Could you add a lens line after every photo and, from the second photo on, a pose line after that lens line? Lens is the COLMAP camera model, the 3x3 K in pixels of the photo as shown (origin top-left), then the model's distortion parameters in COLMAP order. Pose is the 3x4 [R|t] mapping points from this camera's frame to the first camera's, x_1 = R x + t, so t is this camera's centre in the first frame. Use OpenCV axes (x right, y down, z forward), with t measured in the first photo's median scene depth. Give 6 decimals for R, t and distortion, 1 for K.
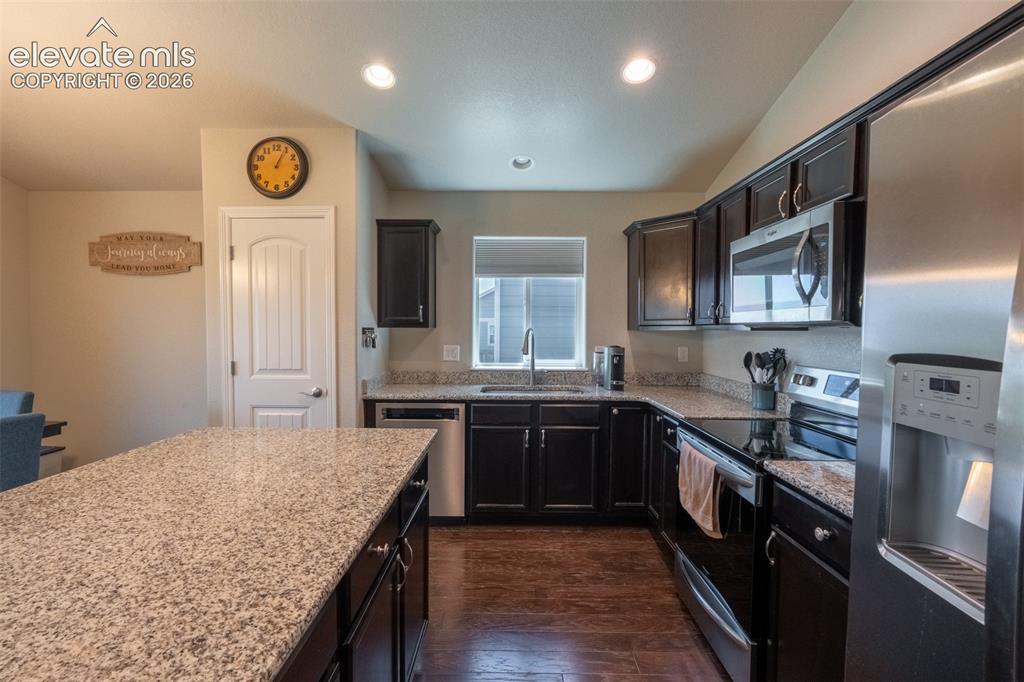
lens RADIAL K [[462.3, 0, 512.0], [0, 462.3, 341.0], [0, 0, 1]] dist [-0.005709, -0.000550]
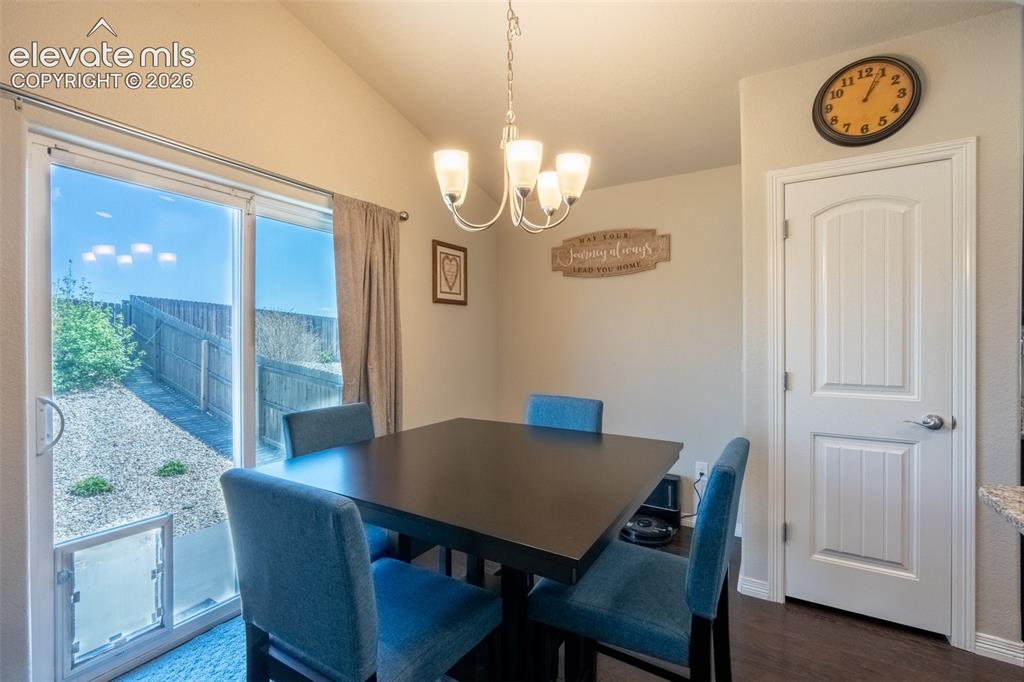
lens RADIAL K [[453.3, 0, 510.2], [0, 453.3, 340.3], [0, 0, 1]] dist [-0.004149, -0.000336]
pose [[0.866997, -0.005550, -0.498282, -0.622733], [-0.007723, 0.999668, -0.024571, 0.013866], [0.498253, 0.025151, 0.866667, 0.129000]]
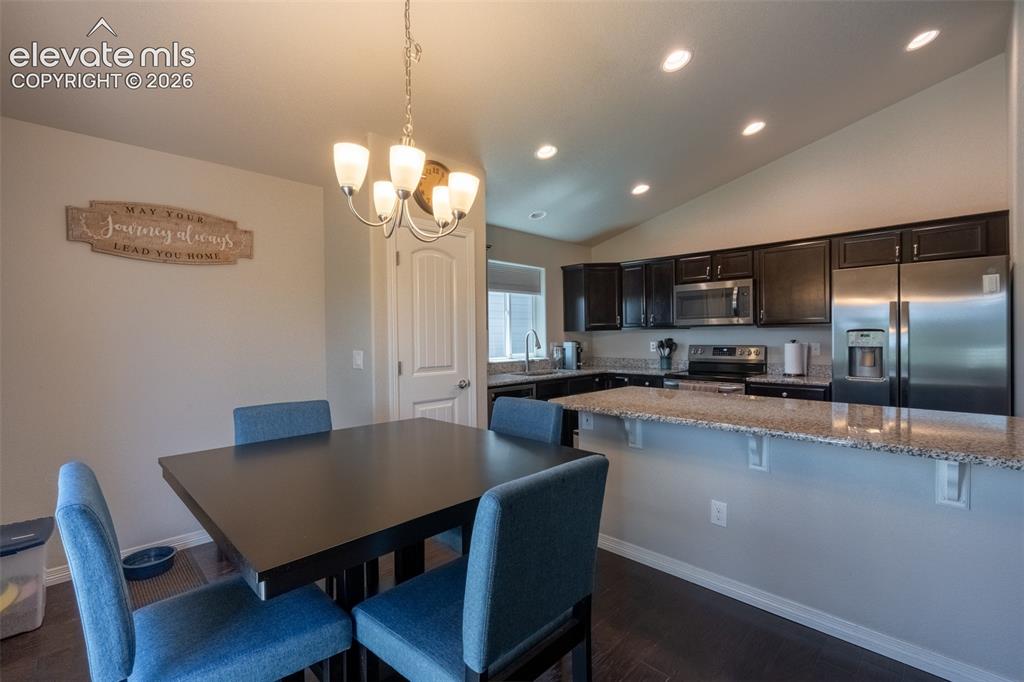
lens RADIAL K [[453.3, 0, 510.2], [0, 453.3, 340.3], [0, 0, 1]] dist [-0.004149, -0.000336]
pose [[0.693889, -0.020706, 0.719785, -1.162228], [0.036804, 0.999300, -0.006733, 0.011462], [-0.719141, 0.031163, 0.694165, 0.104302]]
